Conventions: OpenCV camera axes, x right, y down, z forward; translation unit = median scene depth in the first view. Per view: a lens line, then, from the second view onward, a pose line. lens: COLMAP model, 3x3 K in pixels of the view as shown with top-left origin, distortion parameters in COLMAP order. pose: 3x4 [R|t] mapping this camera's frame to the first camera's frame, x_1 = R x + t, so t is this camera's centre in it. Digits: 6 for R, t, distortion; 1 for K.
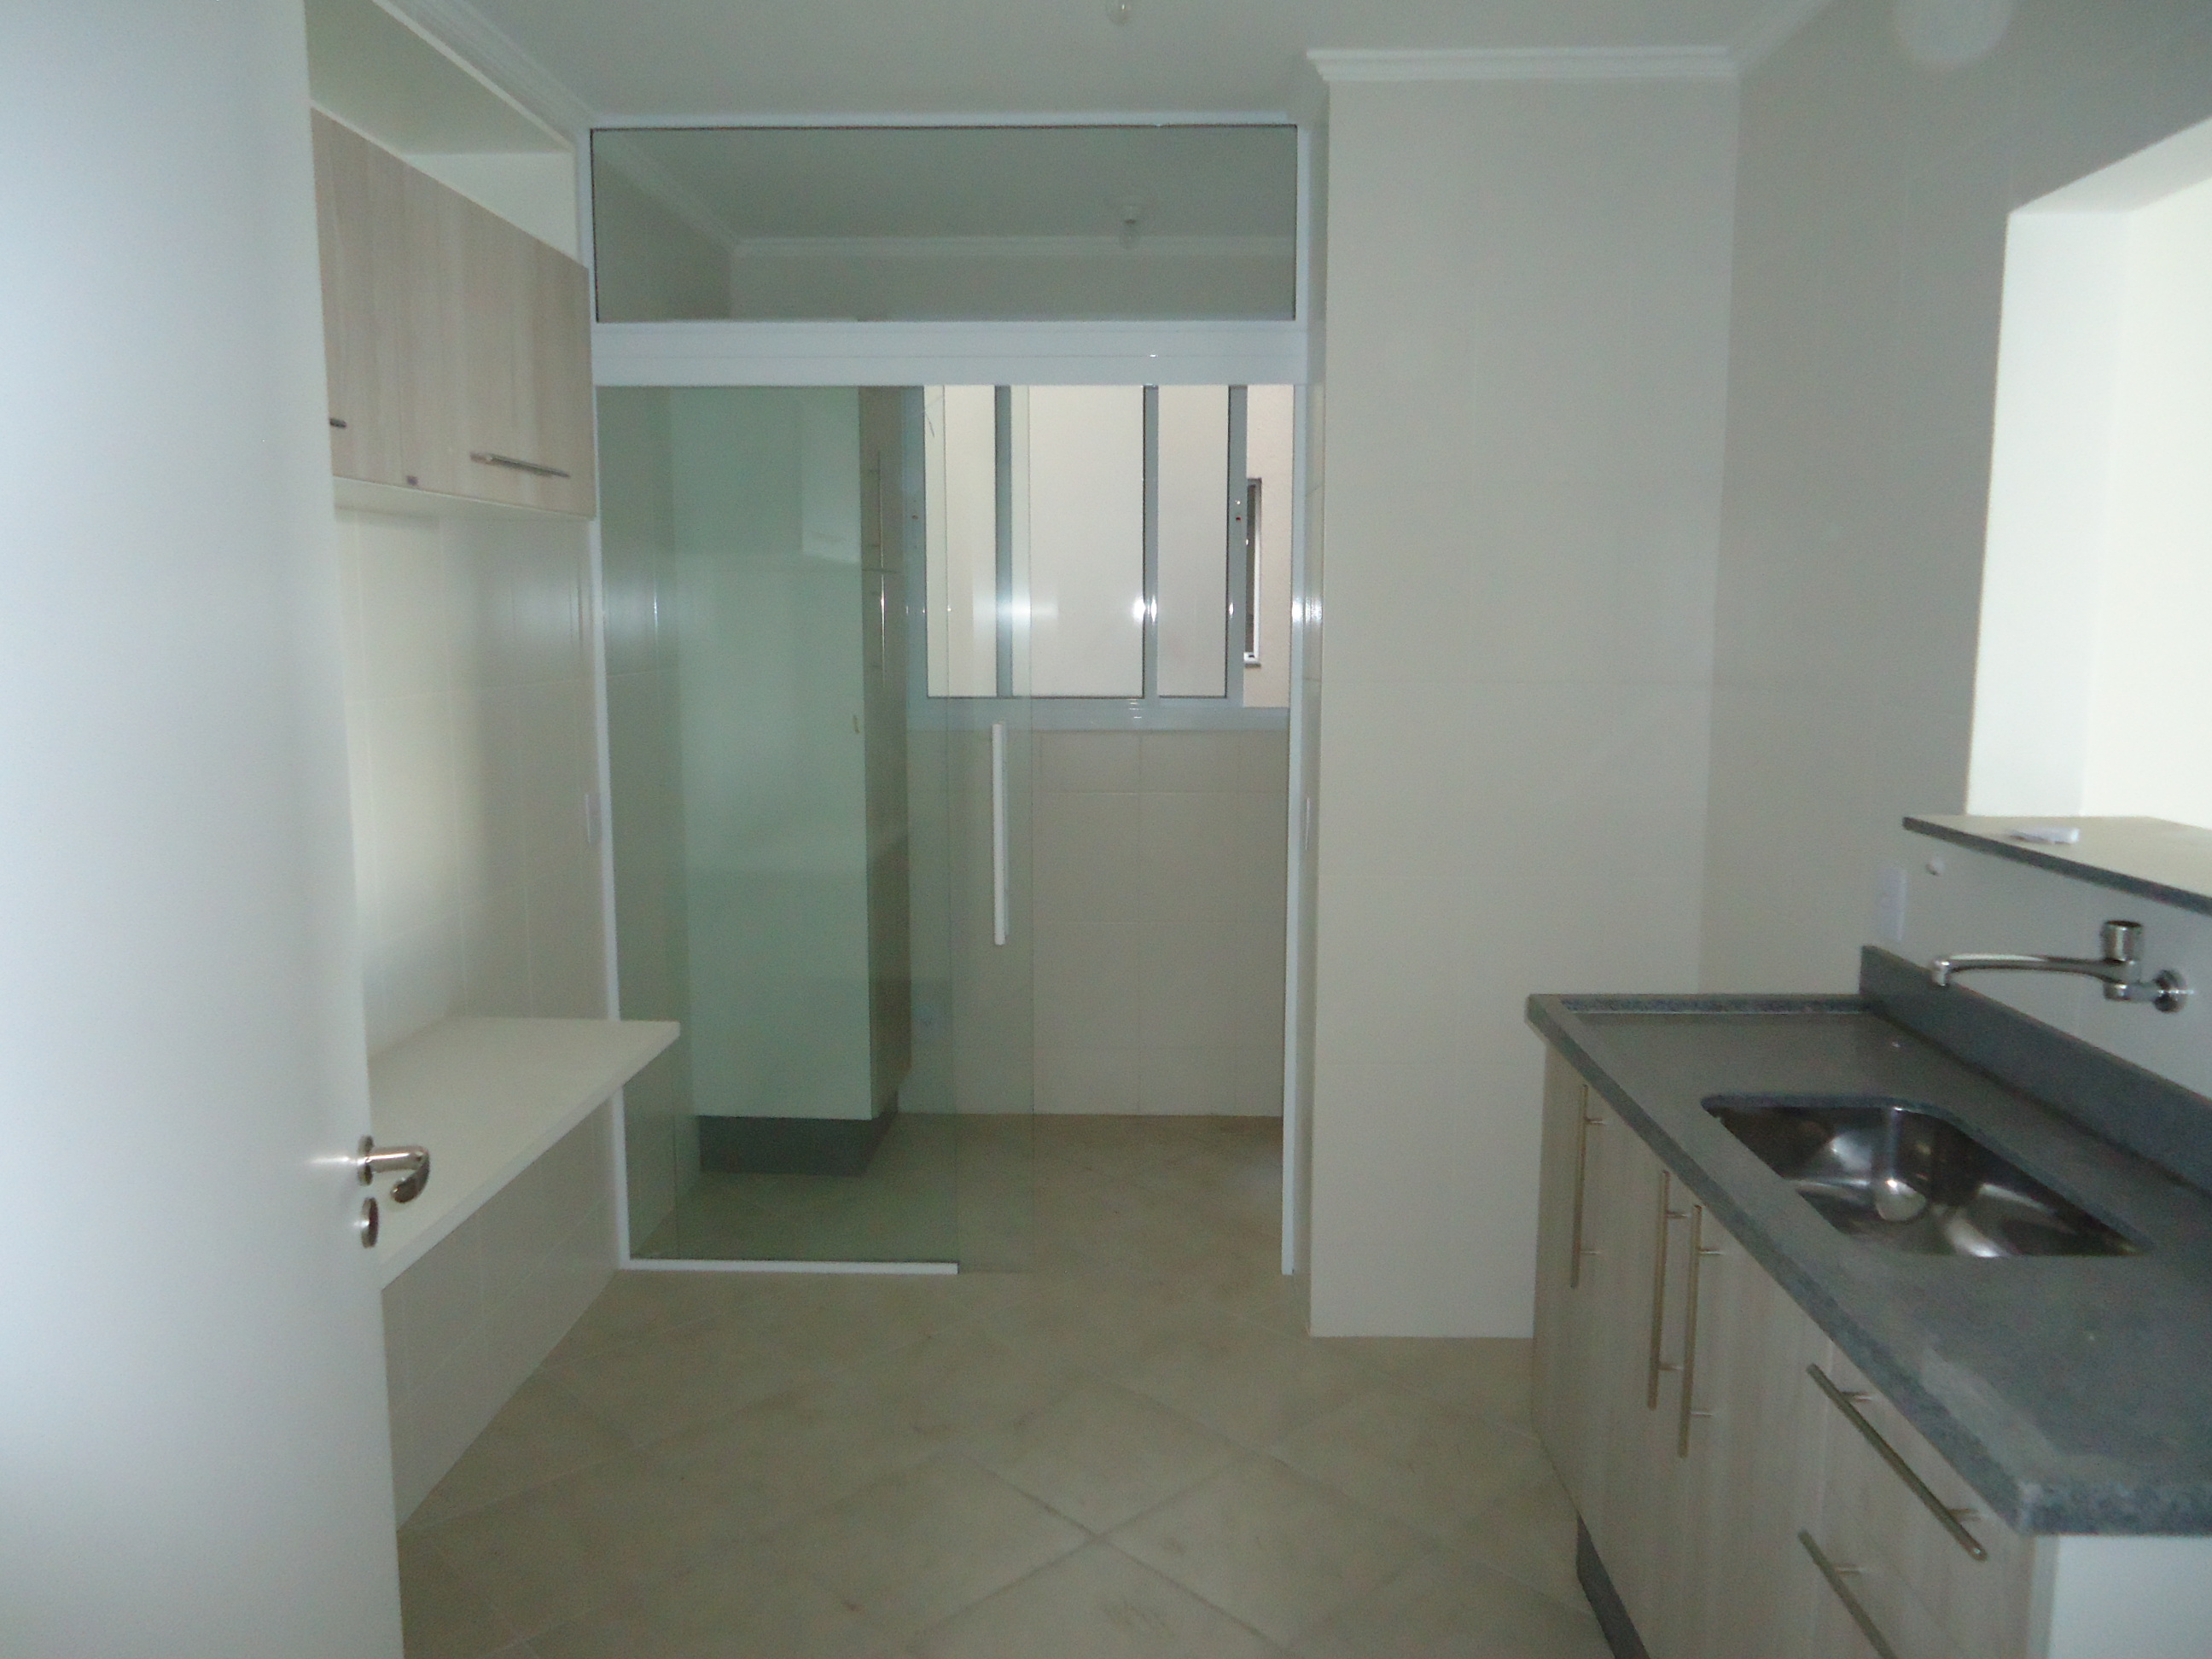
lens RADIAL K [[1635.0, 0, 1106.0], [0, 1635.0, 829.5], [0, 0, 1]] dist [-0.037621, -0.002185]
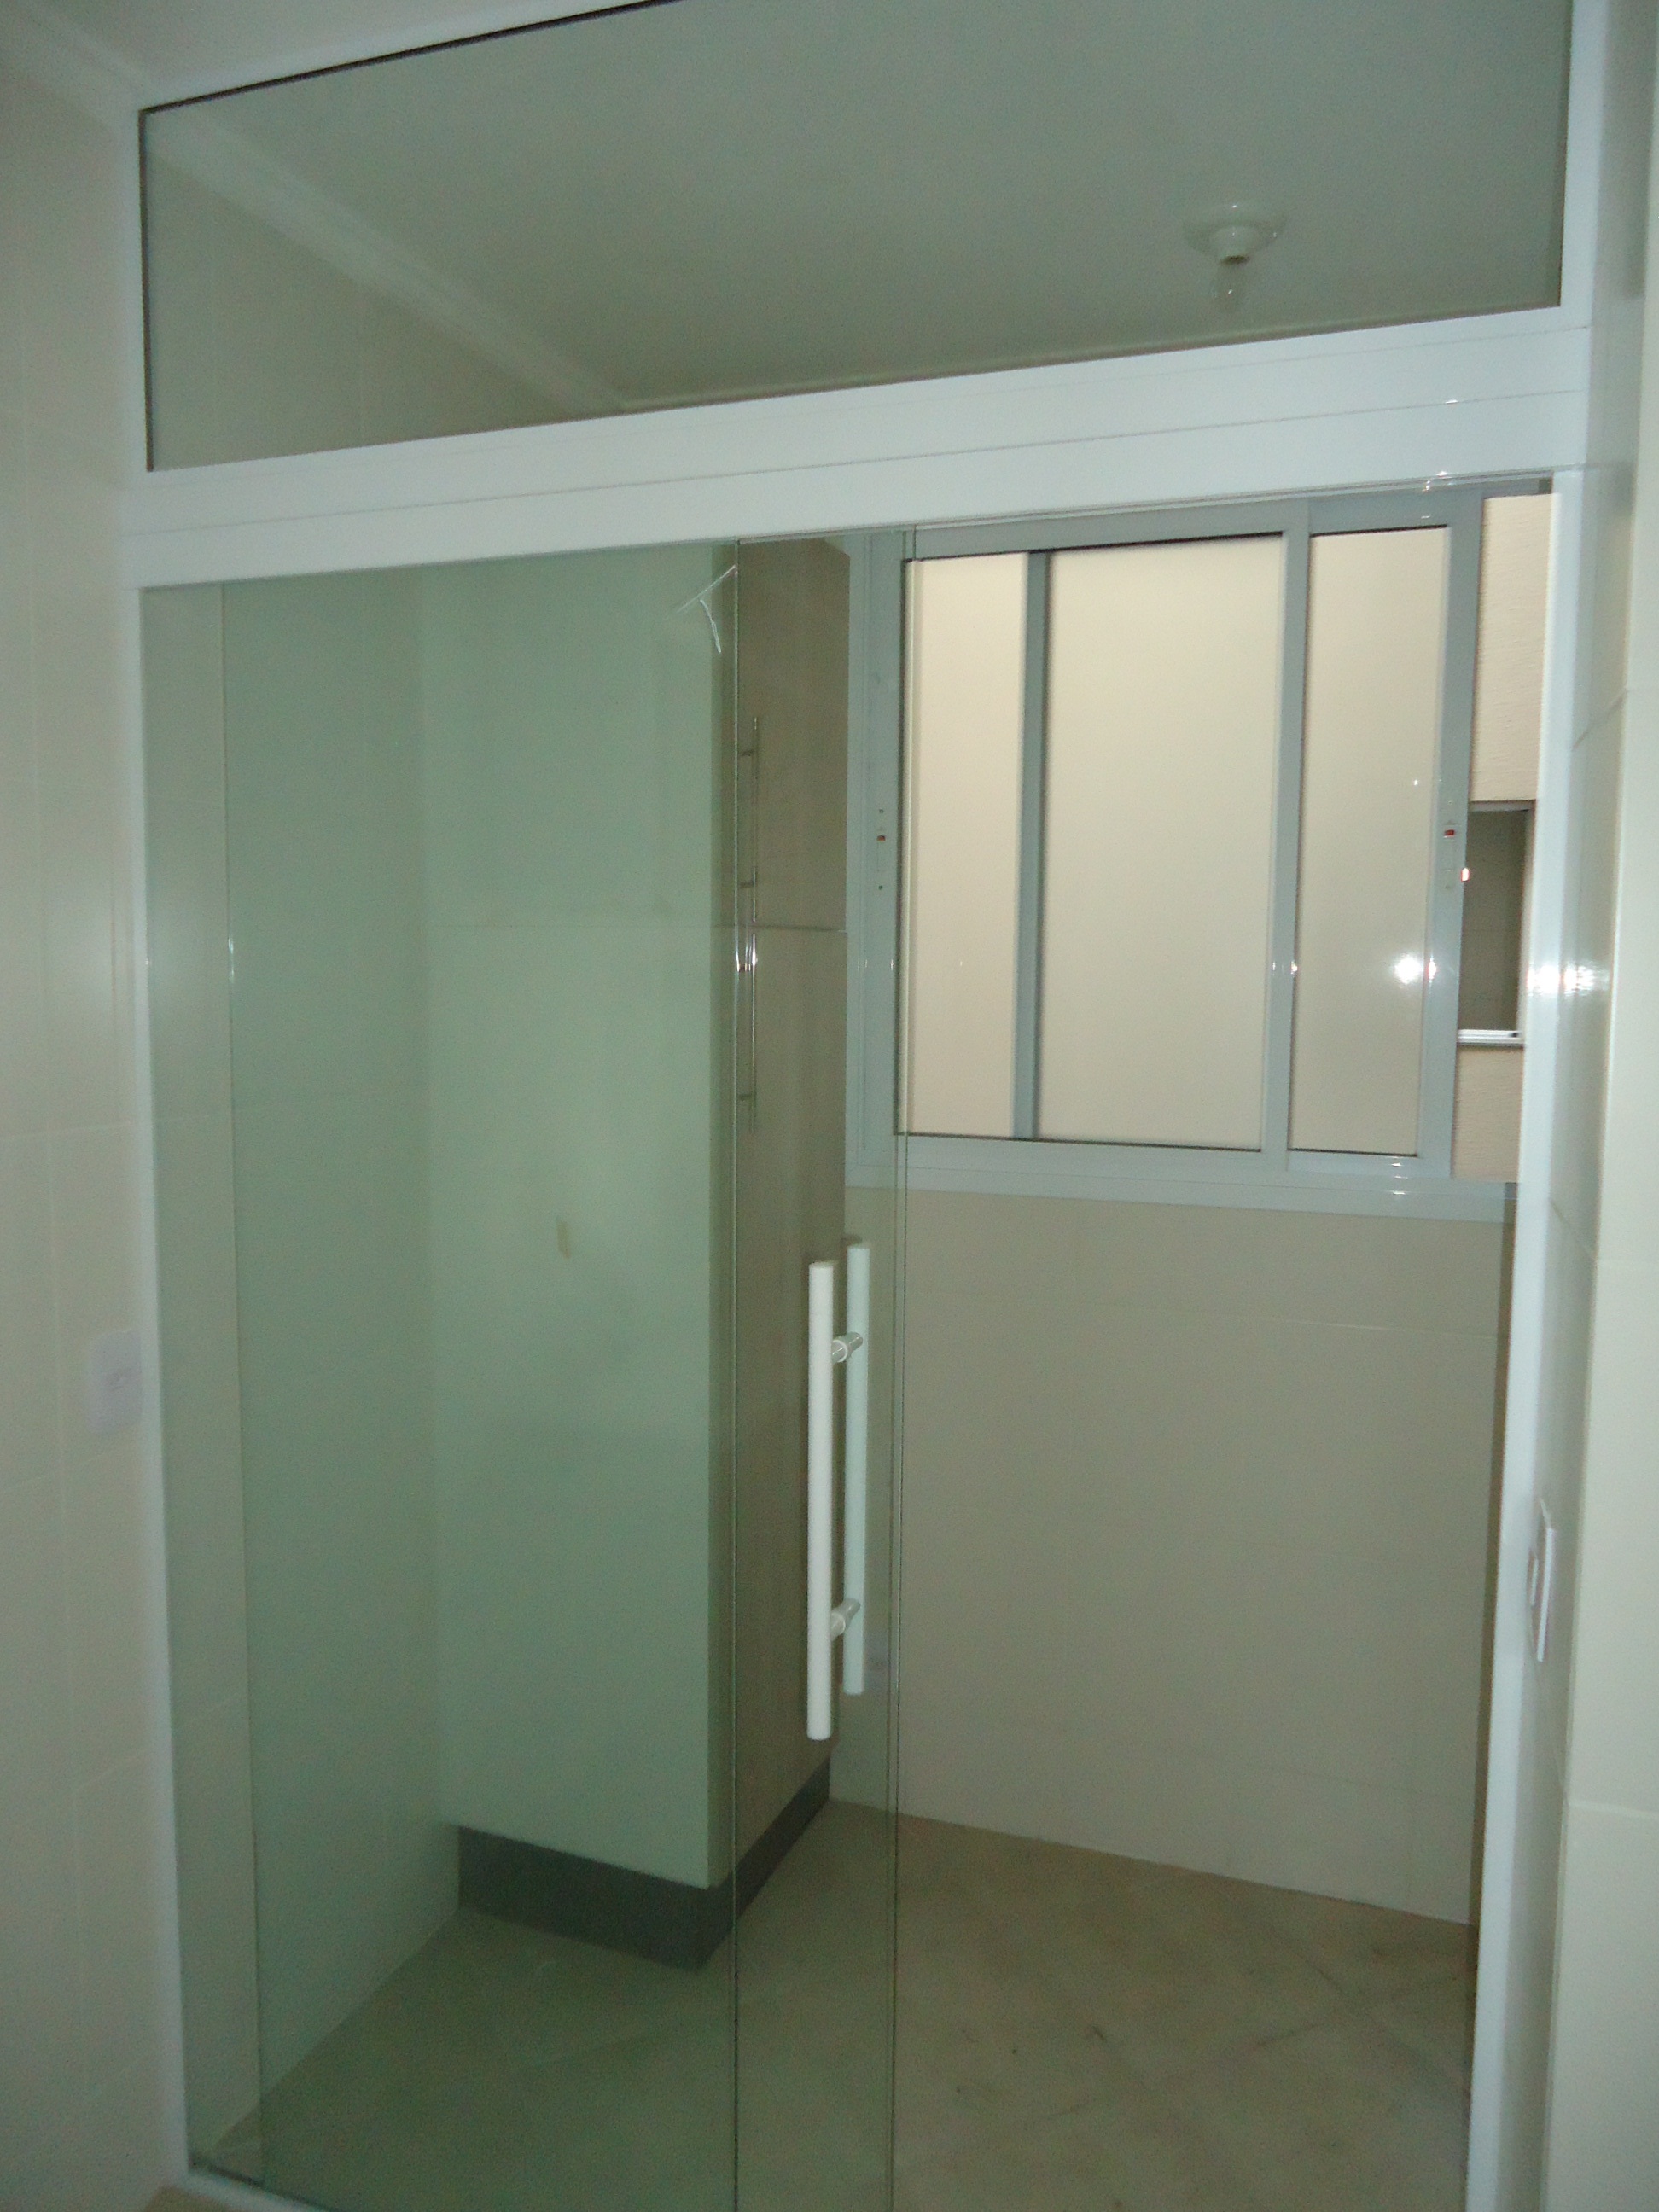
lens RADIAL K [[1635.0, 0, 829.5], [0, 1635.0, 1106.0], [0, 0, 1]] dist [-0.037621, -0.002185]
pose [[0.948499, 0.040624, -0.314165, 0.062854], [-0.053343, 0.998064, -0.031989, -0.078648], [0.312257, 0.047100, 0.948829, 0.466902]]
